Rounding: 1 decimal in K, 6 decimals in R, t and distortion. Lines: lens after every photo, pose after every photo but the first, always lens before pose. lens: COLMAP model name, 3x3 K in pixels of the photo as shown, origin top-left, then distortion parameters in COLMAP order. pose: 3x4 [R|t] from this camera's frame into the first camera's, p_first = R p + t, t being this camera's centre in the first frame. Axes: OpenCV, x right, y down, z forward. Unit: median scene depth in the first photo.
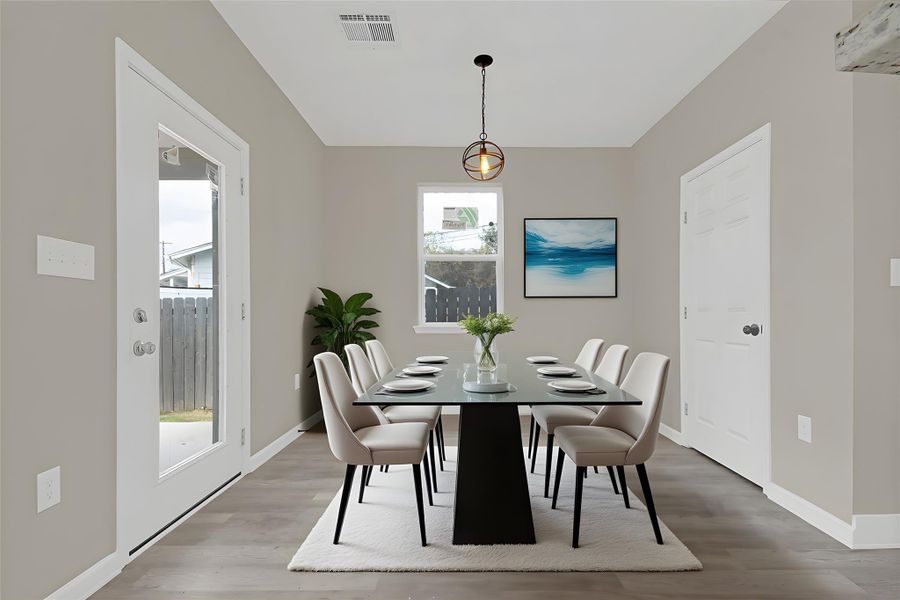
lens RADIAL K [[411.6, 0, 452.2], [0, 411.6, 308.2], [0, 0, 1]] dist [-0.012508, -0.003757]
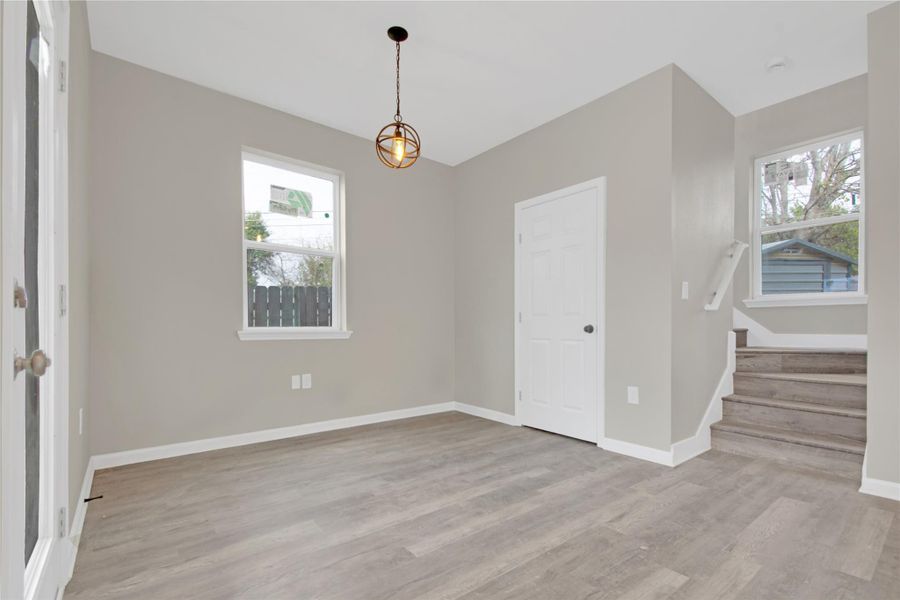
lens RADIAL K [[411.6, 0, 466.6], [0, 411.6, 327.9], [0, 0, 1]] dist [-0.012508, -0.003757]
pose [[0.757893, -0.002796, 0.652372, -0.395776], [-0.013913, 0.999694, 0.020448, 0.023404], [-0.652230, -0.024574, 0.757623, 0.200414]]
